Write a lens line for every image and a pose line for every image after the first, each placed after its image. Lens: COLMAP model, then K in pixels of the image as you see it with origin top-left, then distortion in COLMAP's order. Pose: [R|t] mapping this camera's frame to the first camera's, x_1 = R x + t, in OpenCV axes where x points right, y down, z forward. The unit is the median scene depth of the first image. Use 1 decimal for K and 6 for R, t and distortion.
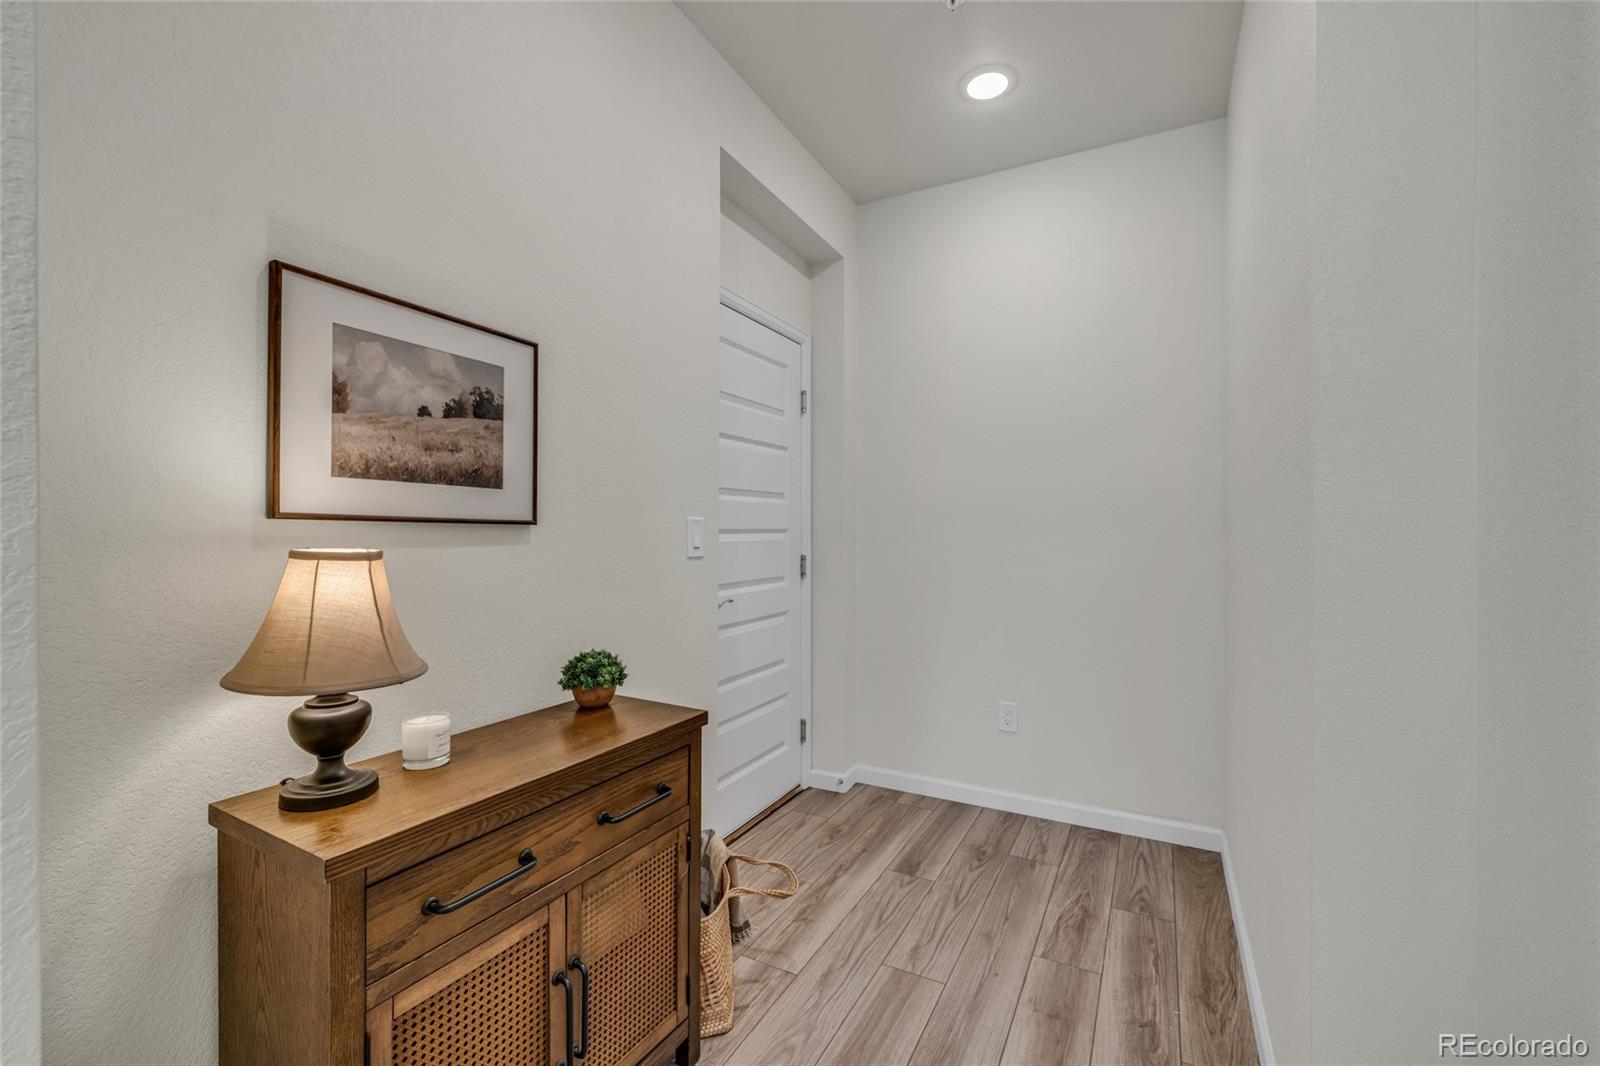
lens RADIAL K [[670.9, 0, 799.3], [0, 670.9, 526.7], [0, 0, 1]] dist [0.000118, -0.000005]
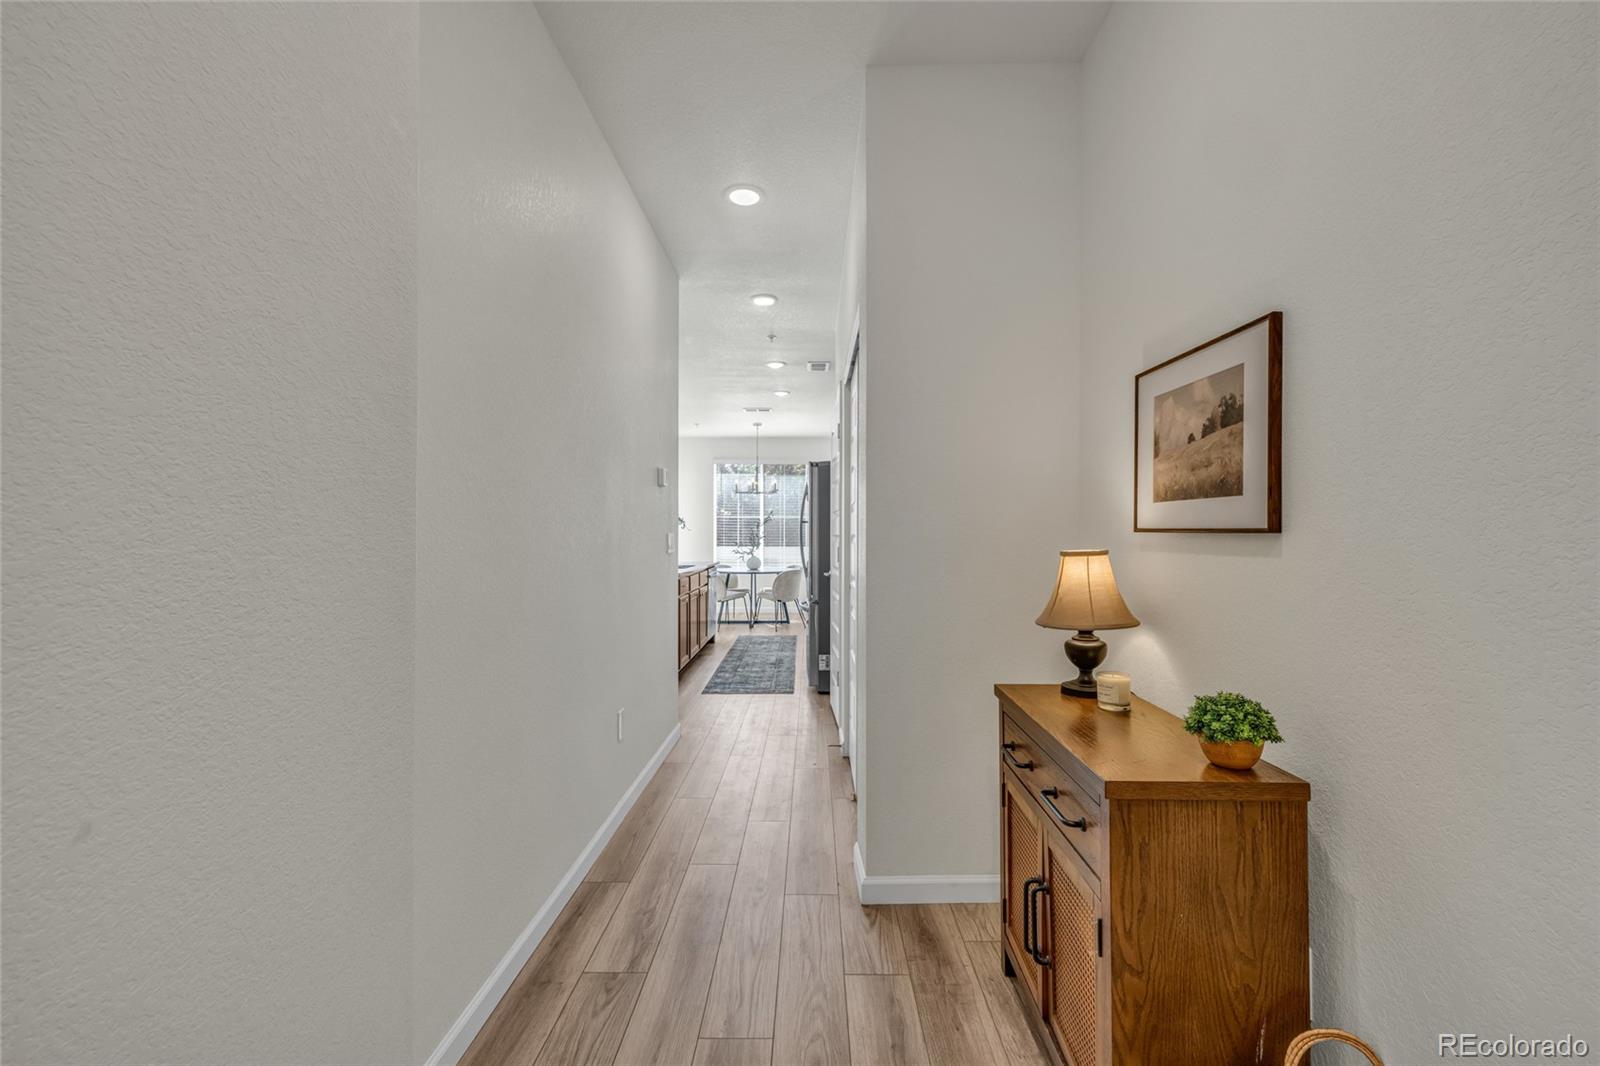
lens RADIAL K [[670.9, 0, 802.8], [0, 670.9, 535.6], [0, 0, 1]] dist [0.000118, -0.000005]
pose [[-0.884431, -0.007529, -0.466610, 0.545572], [-0.003883, 0.999954, -0.008775, 0.010441], [0.466655, -0.005949, -0.884420, 1.599122]]
